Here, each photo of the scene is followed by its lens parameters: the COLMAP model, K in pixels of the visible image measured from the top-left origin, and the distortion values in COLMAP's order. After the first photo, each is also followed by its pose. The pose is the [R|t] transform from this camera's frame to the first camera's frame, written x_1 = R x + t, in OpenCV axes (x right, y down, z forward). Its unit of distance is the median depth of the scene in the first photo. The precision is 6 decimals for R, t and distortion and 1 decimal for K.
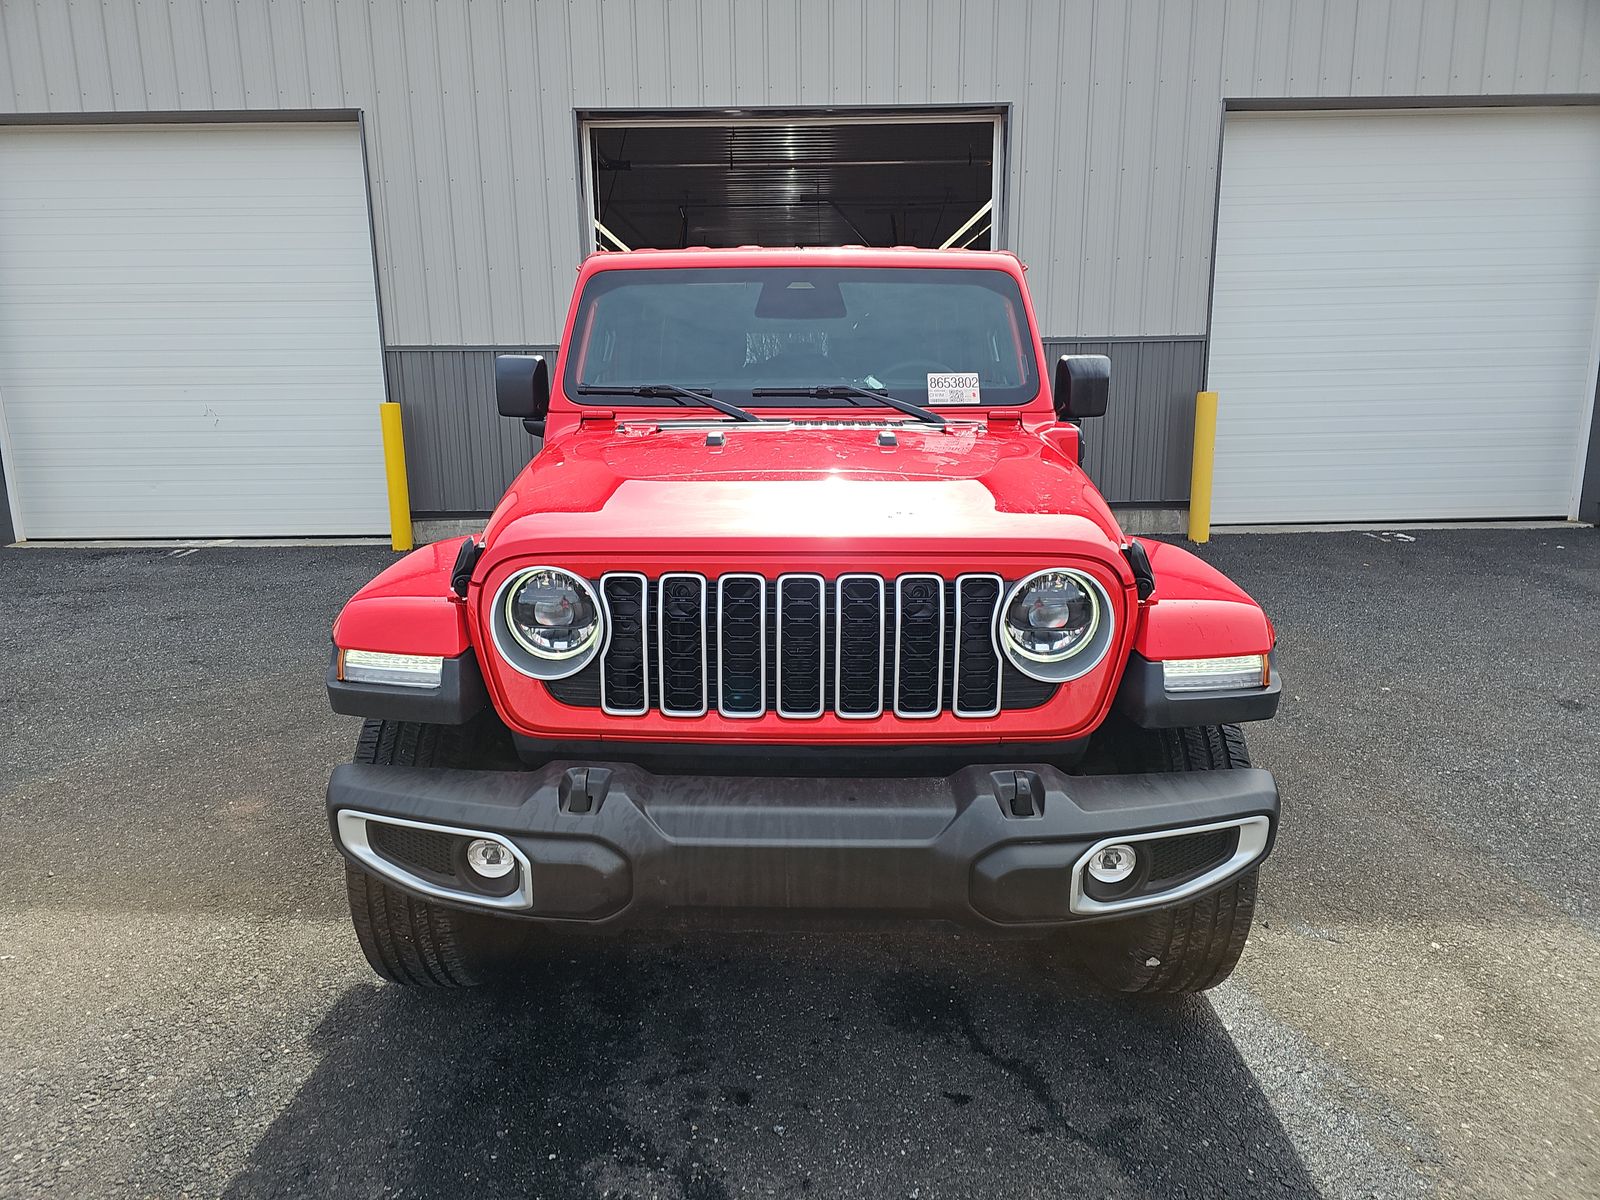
lens RADIAL K [[1027.3, 0, 795.2], [0, 1027.3, 598.0], [0, 0, 1]] dist [0.059026, -0.044740]
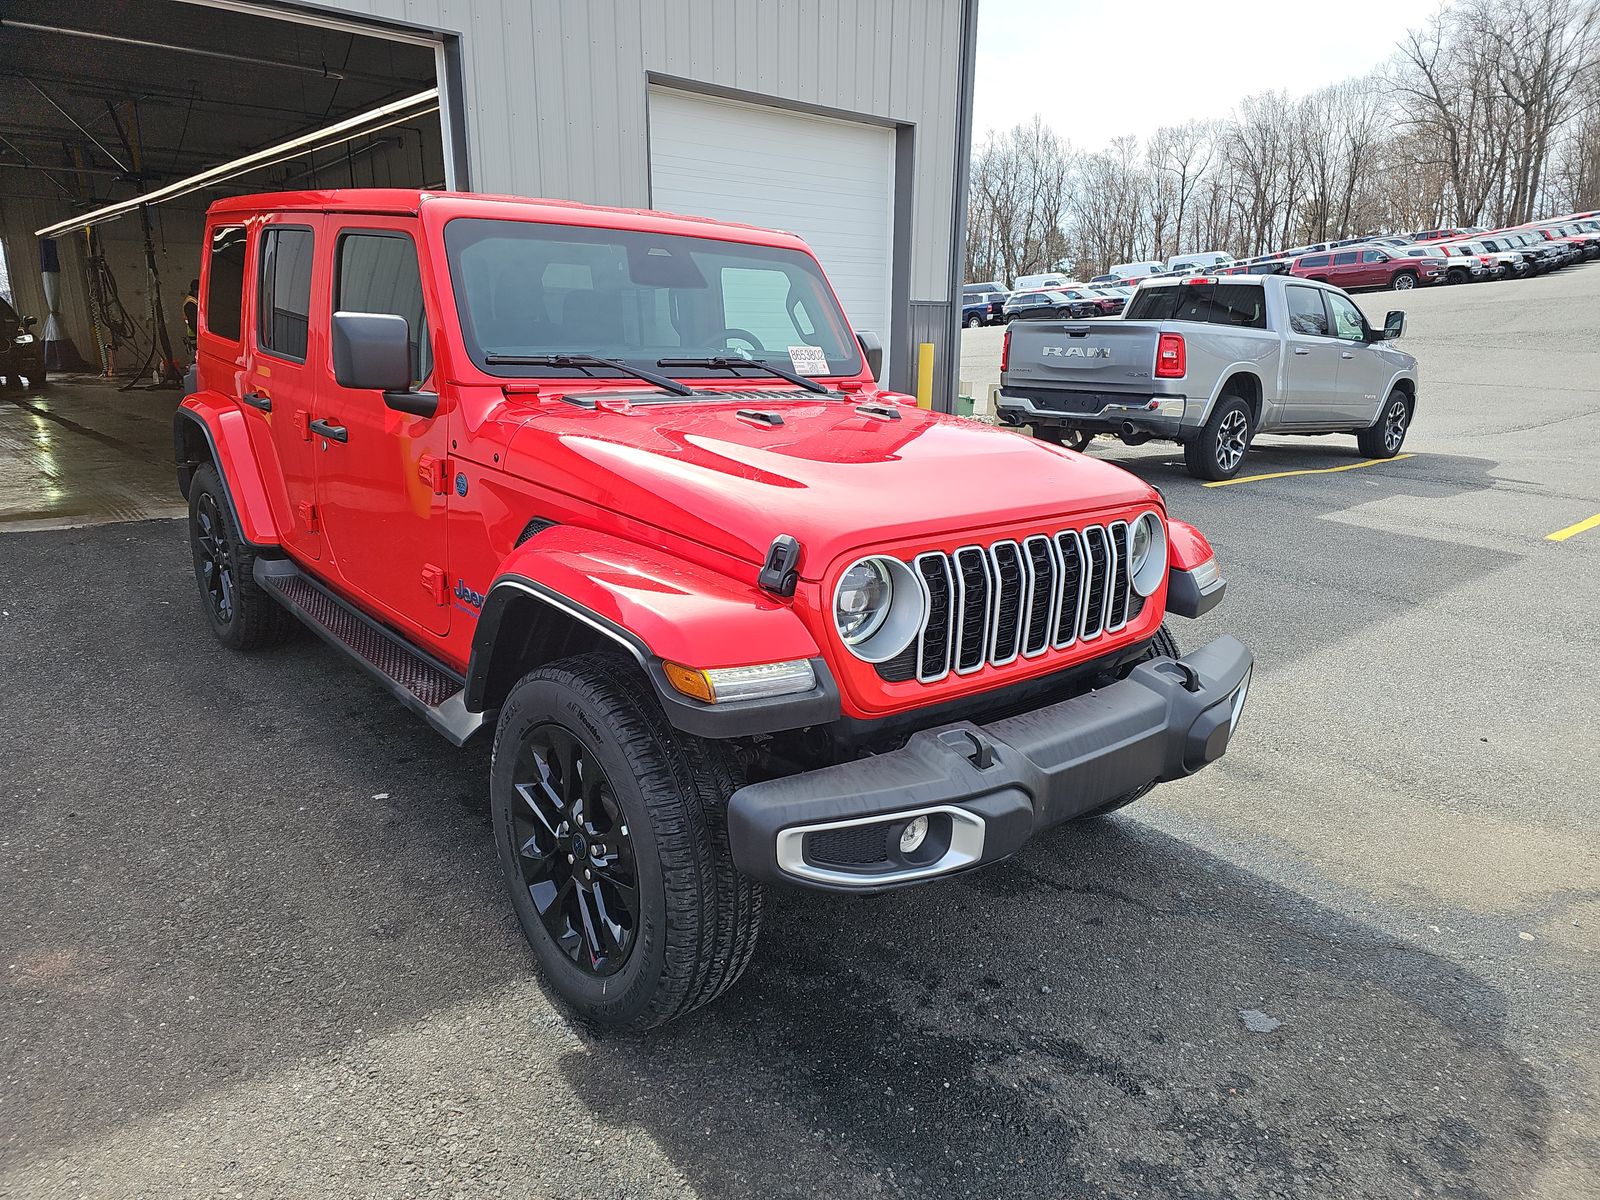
lens RADIAL K [[1027.3, 0, 795.2], [0, 1027.3, 598.0], [0, 0, 1]] dist [0.059026, -0.044740]
pose [[0.762329, -0.143728, 0.631028, -0.806208], [0.106307, 0.989594, 0.096971, -0.080245], [-0.638399, -0.006841, 0.769675, 0.214446]]
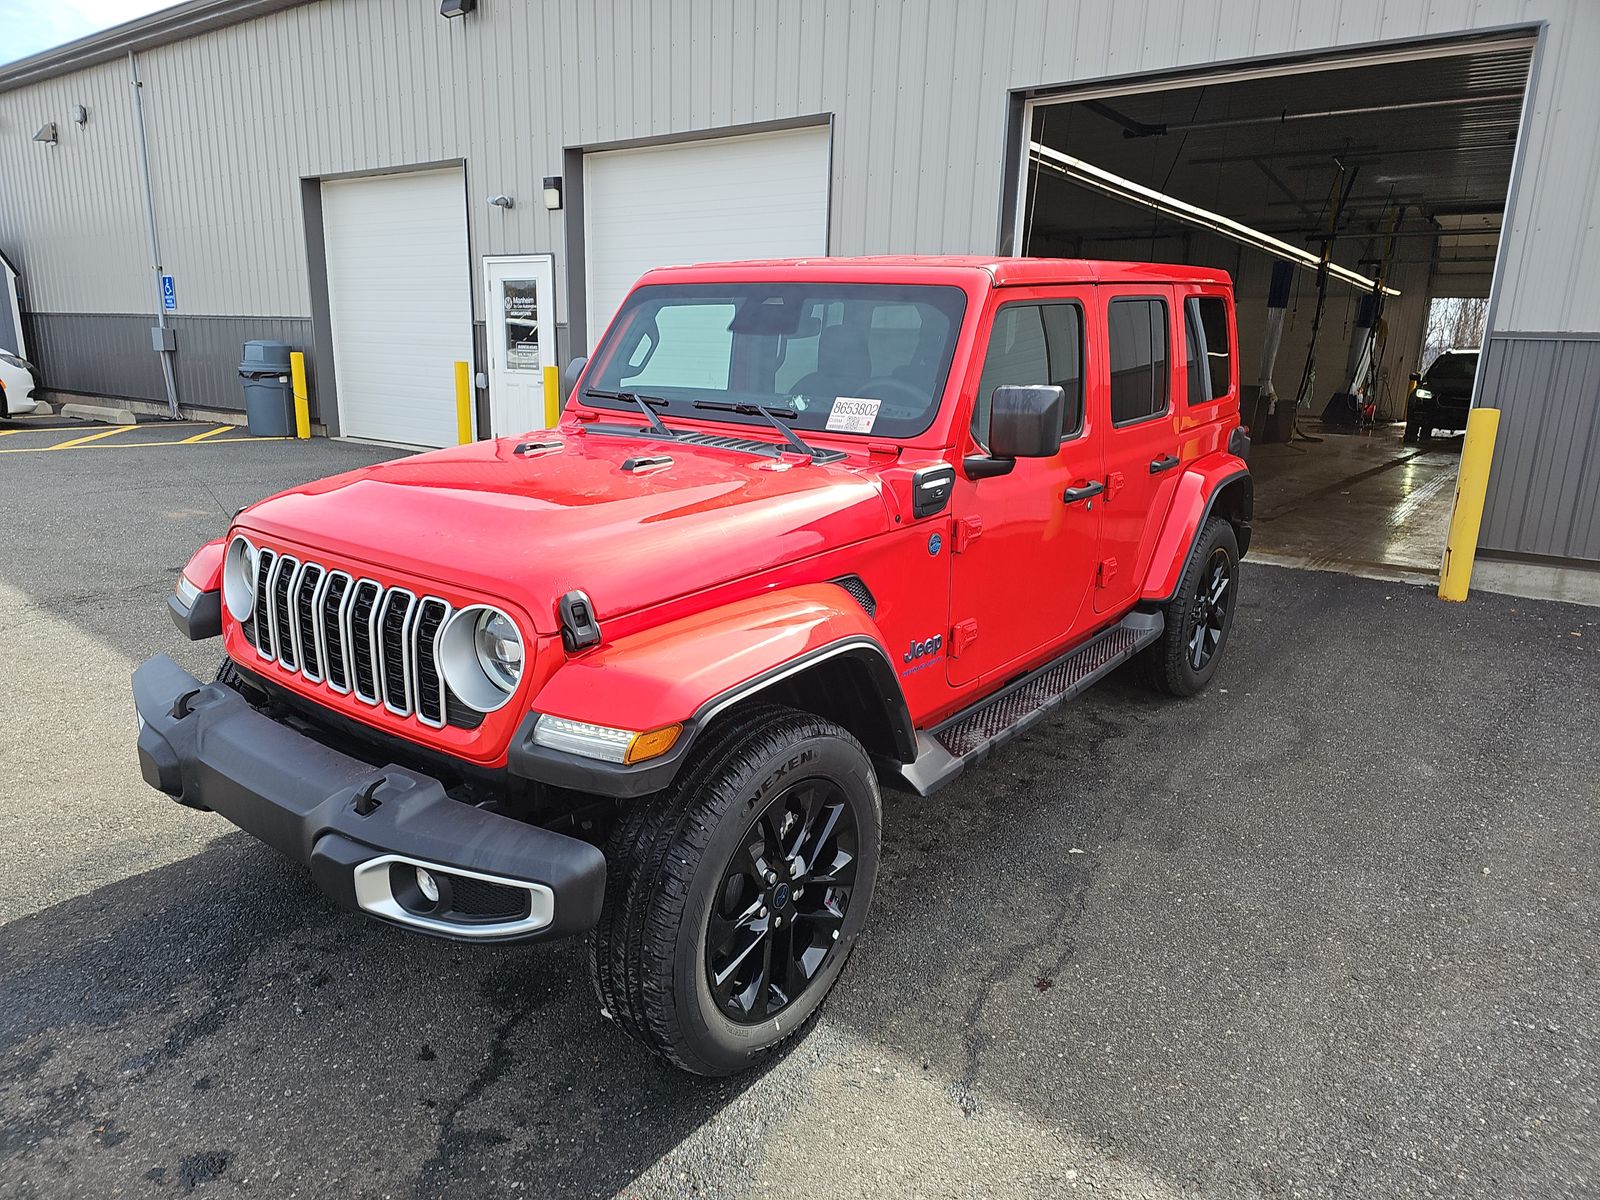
lens RADIAL K [[1027.3, 0, 795.2], [0, 1027.3, 598.0], [0, 0, 1]] dist [0.059026, -0.044740]
pose [[0.807645, 0.173818, -0.563469, 0.921839], [-0.154663, 0.984556, 0.082029, -0.144380], [0.569025, 0.020898, 0.822055, 0.256474]]
